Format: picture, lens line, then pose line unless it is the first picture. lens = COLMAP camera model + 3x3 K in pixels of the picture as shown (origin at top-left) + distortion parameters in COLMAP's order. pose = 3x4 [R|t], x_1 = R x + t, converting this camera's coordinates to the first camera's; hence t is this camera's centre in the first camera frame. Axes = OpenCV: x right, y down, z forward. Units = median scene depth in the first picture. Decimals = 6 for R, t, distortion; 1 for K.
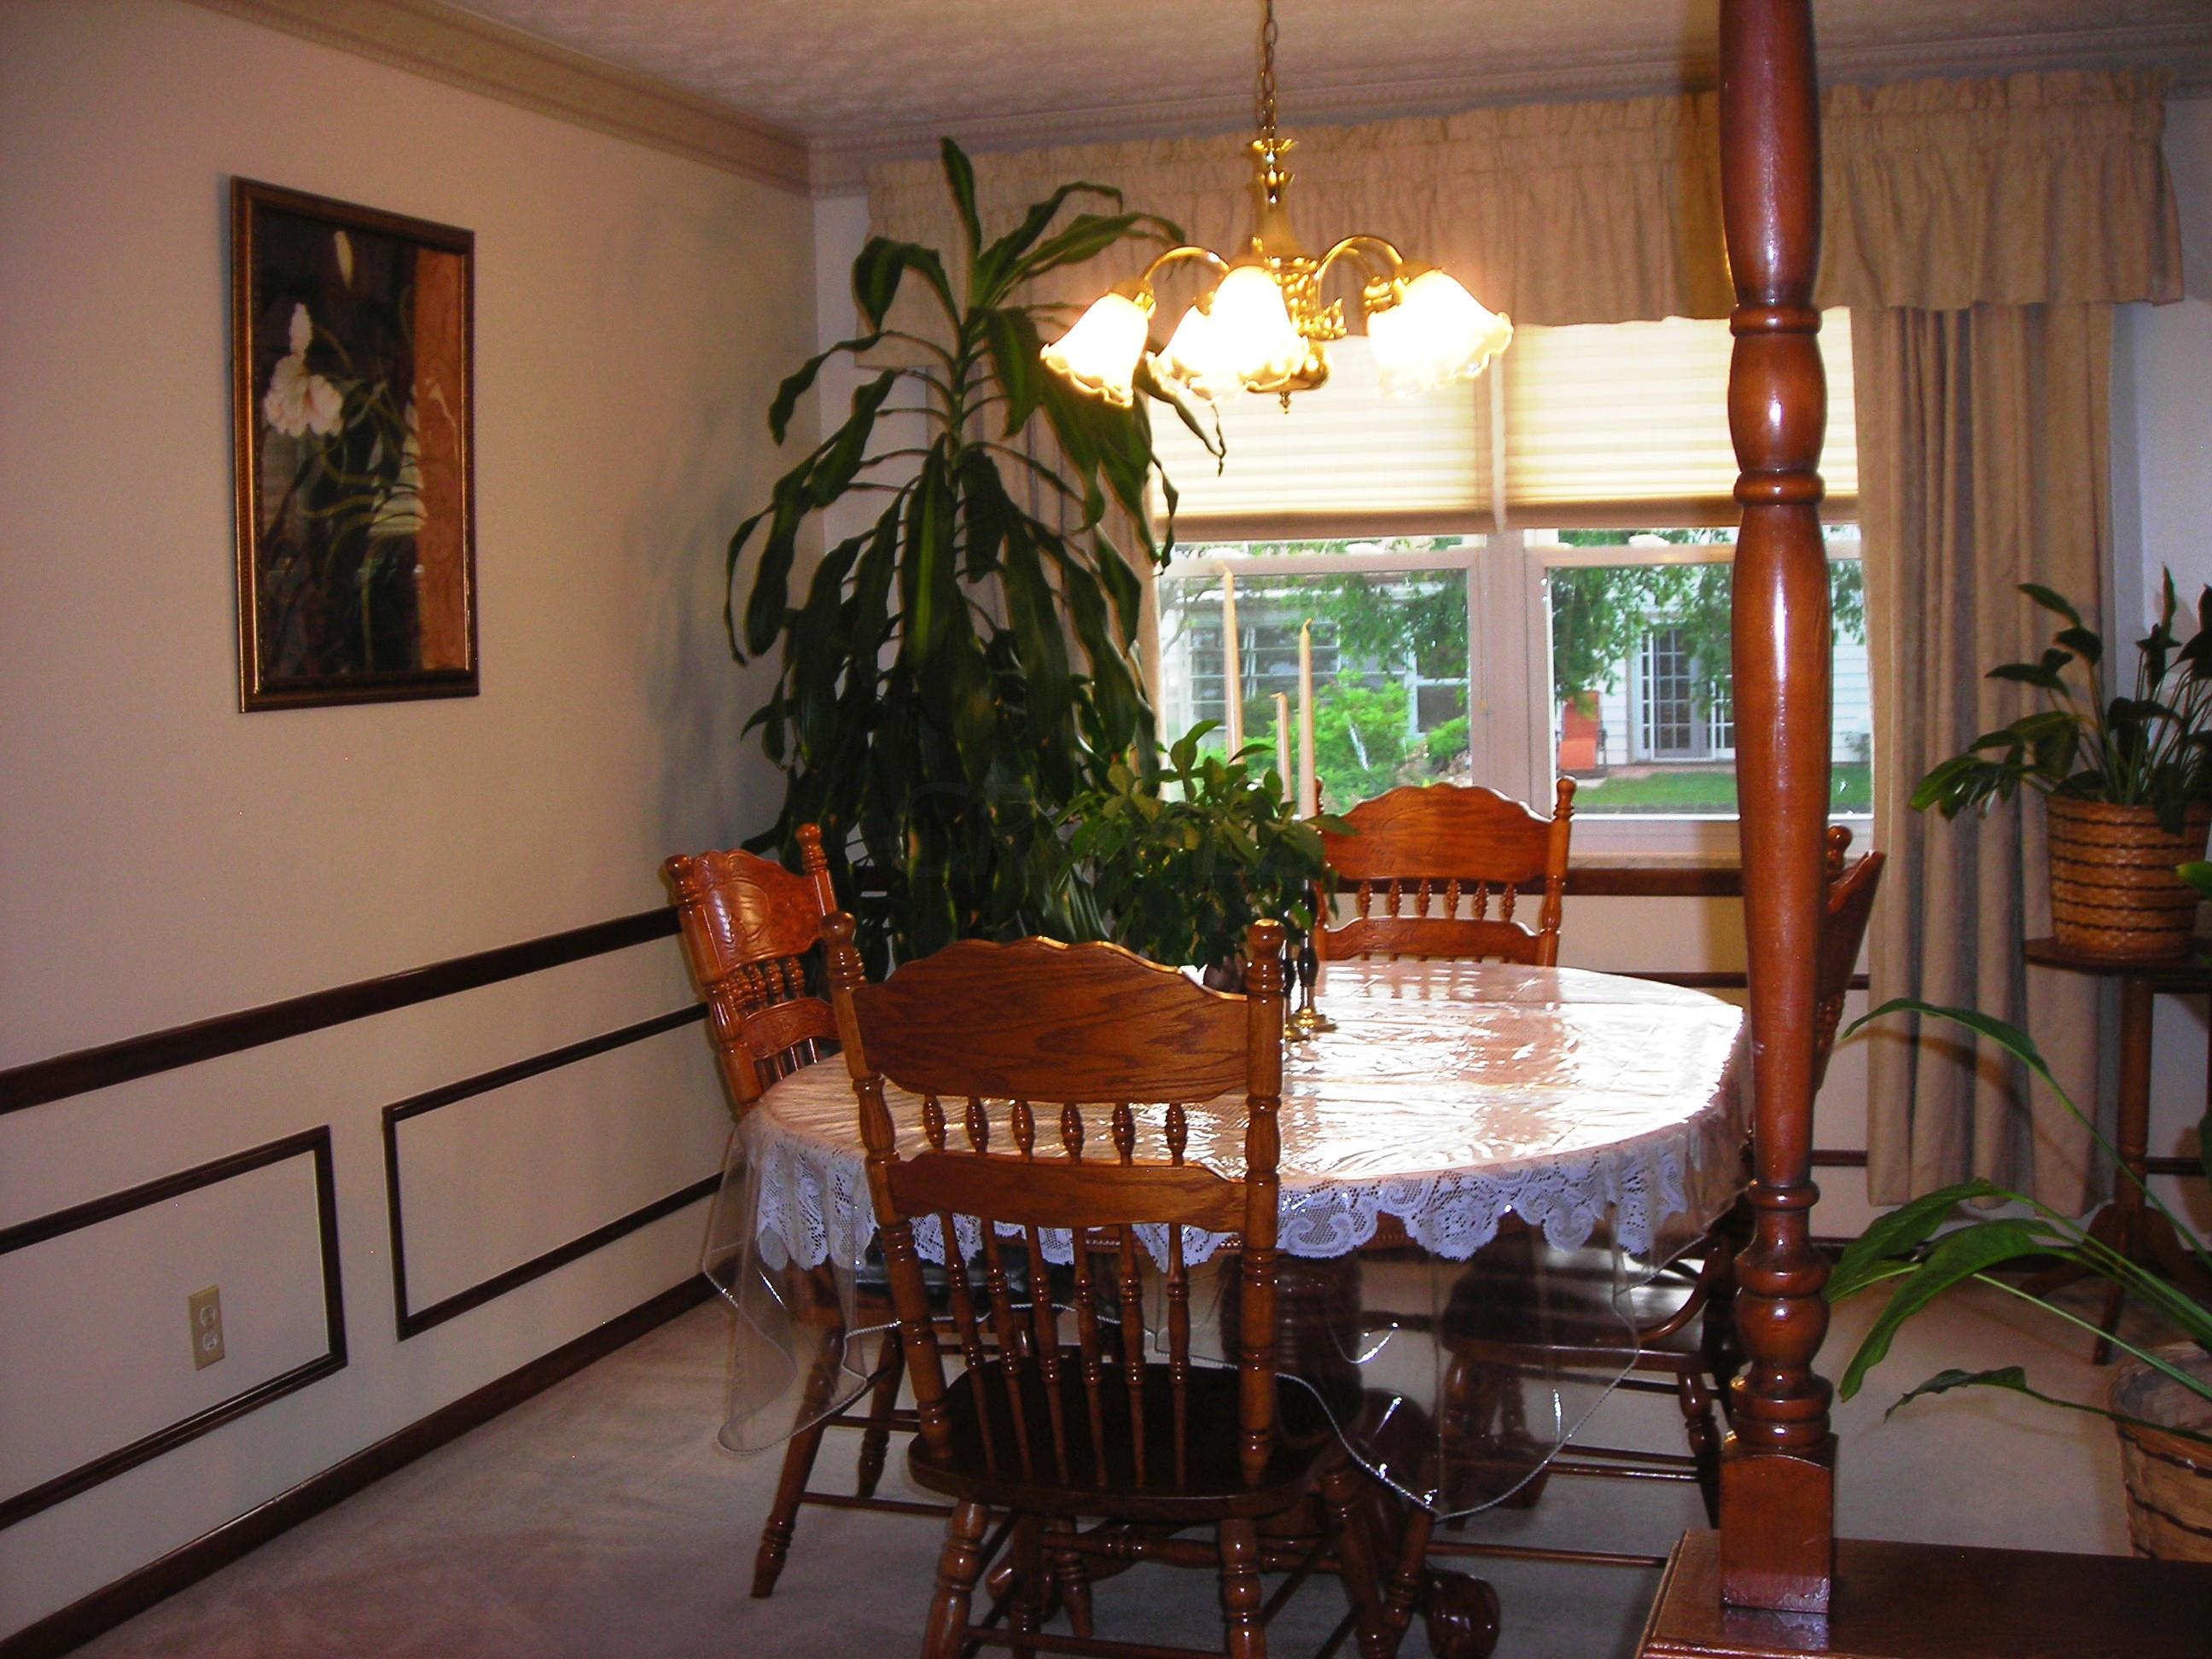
lens RADIAL K [[2595.2, 0, 1106.0], [0, 2595.2, 829.5], [0, 0, 1]] dist [-0.167836, 0.231438]
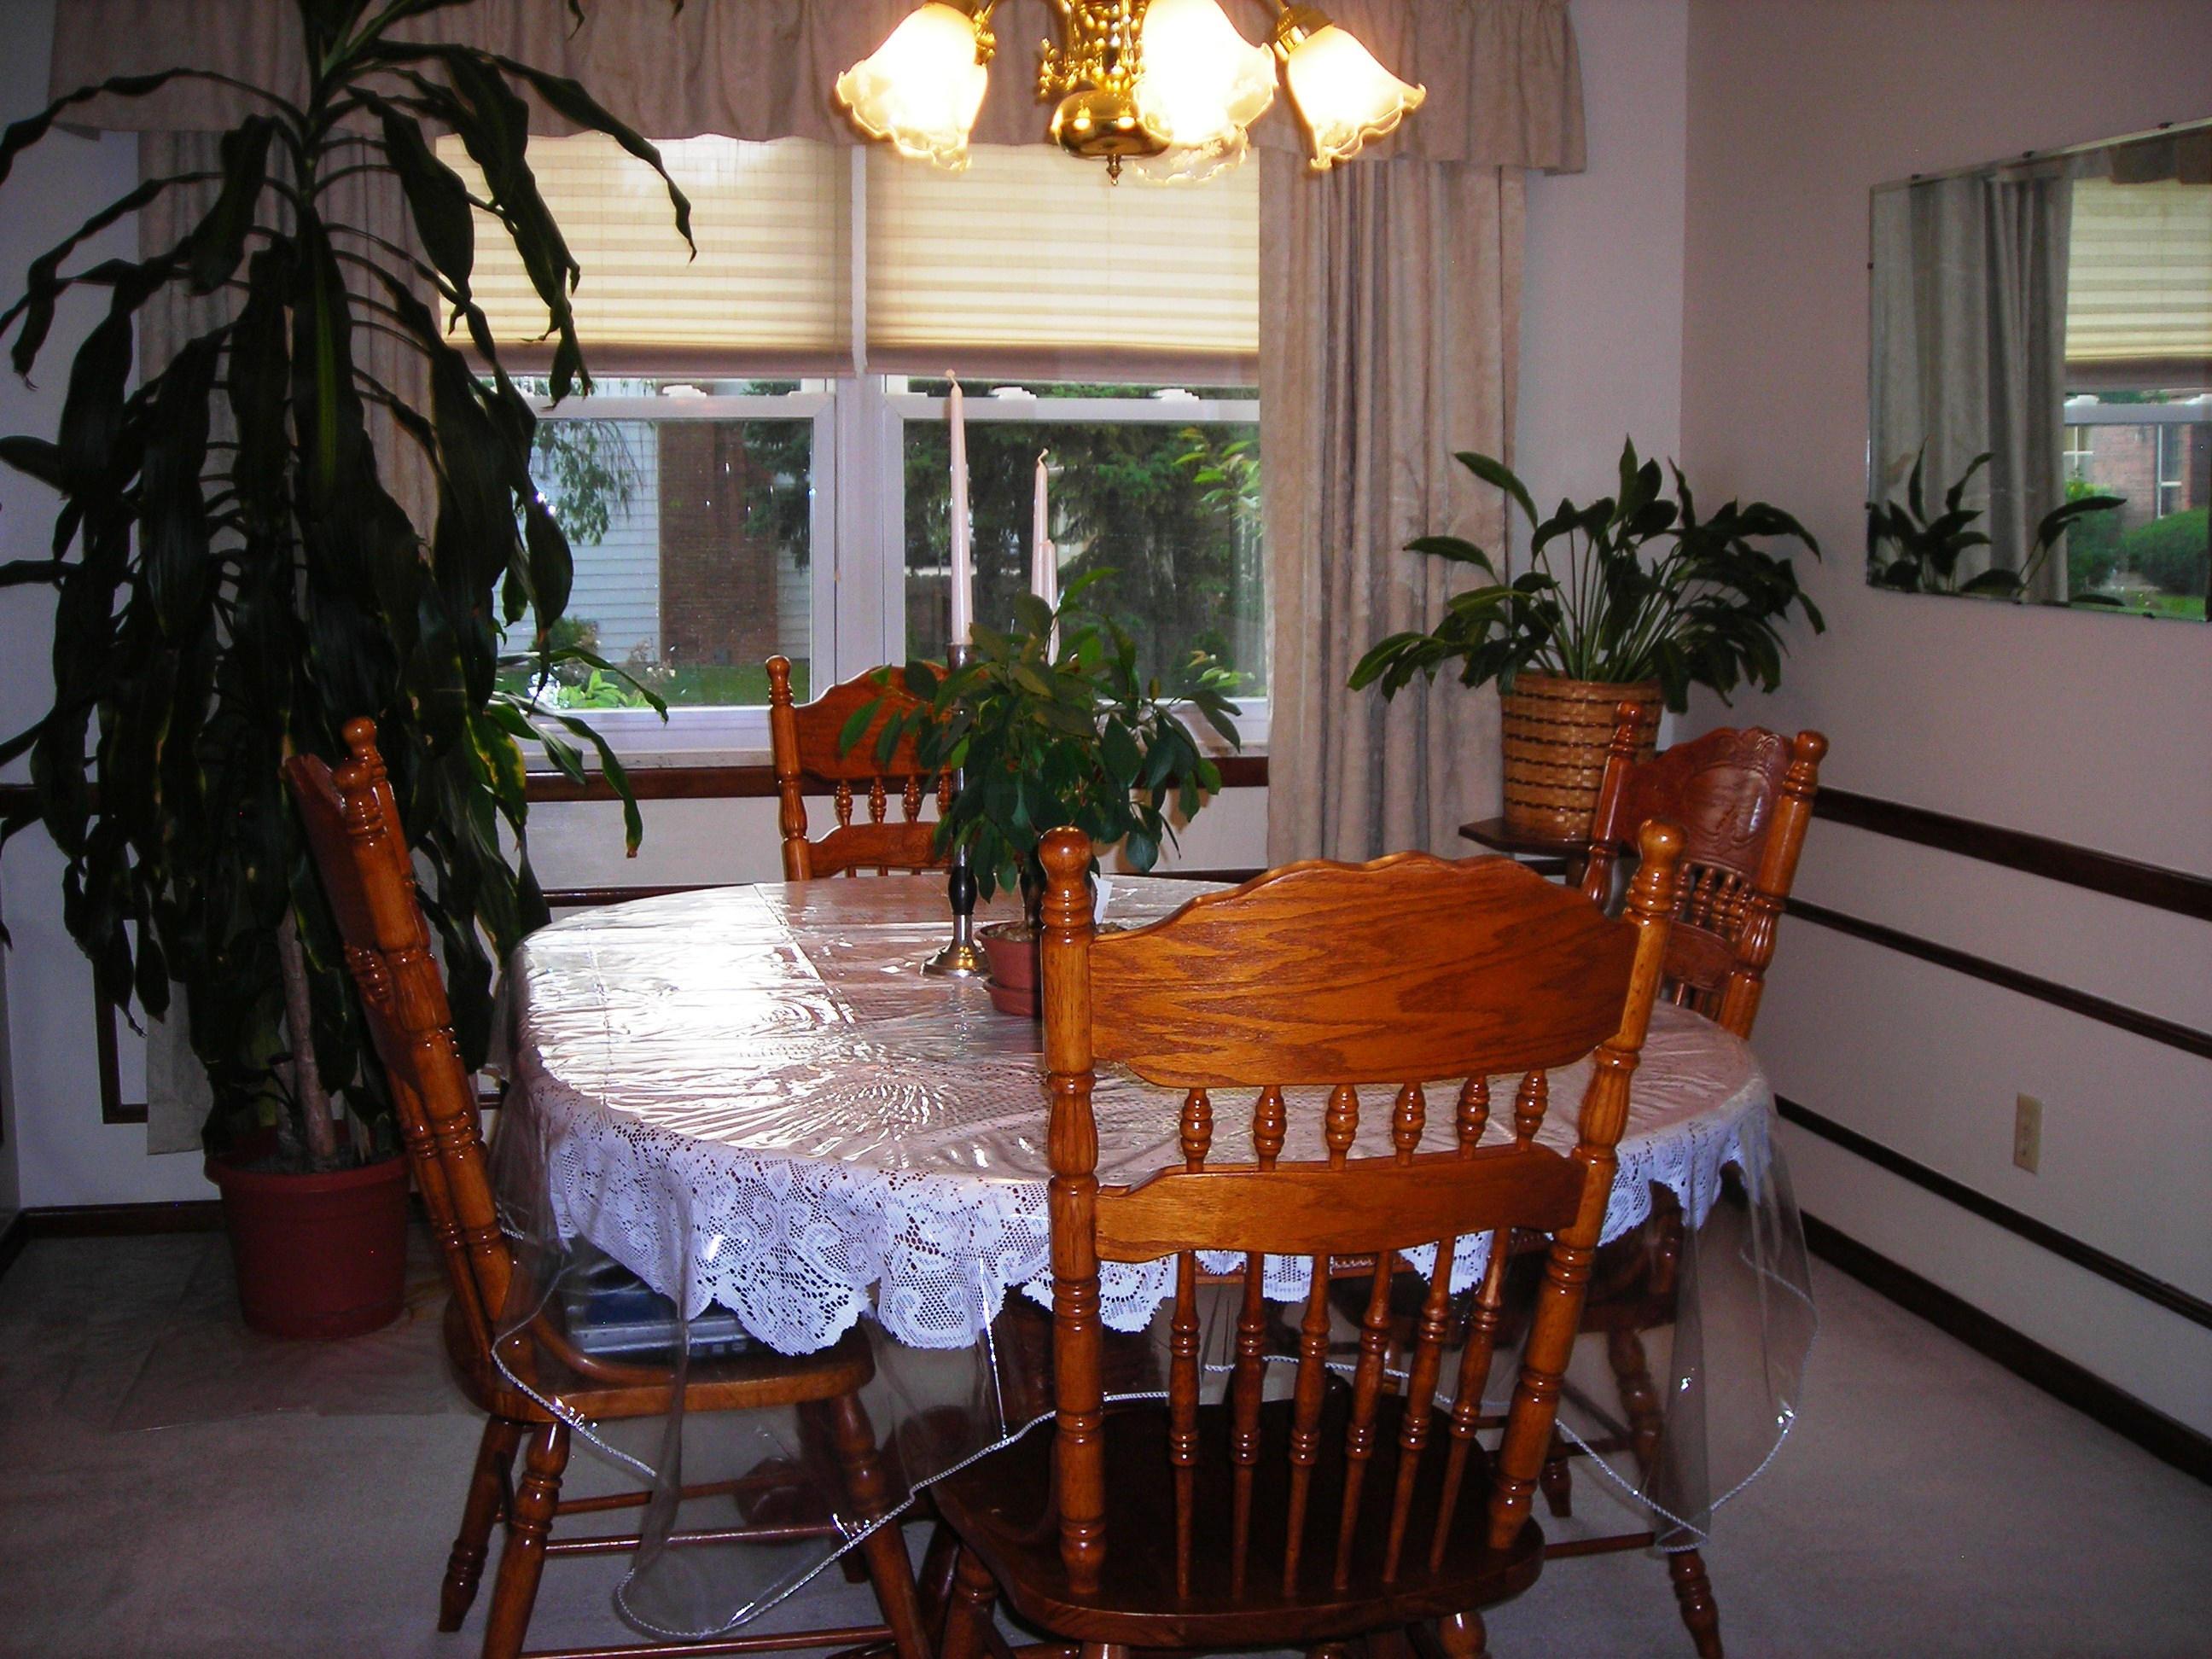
lens RADIAL K [[2595.2, 0, 1106.0], [0, 2595.2, 829.5], [0, 0, 1]] dist [-0.167836, 0.231438]
pose [[0.851684, -0.037031, 0.522746, -0.257447], [0.016478, 0.998899, 0.043913, 0.000246], [-0.523797, -0.028786, 0.851356, 0.231328]]
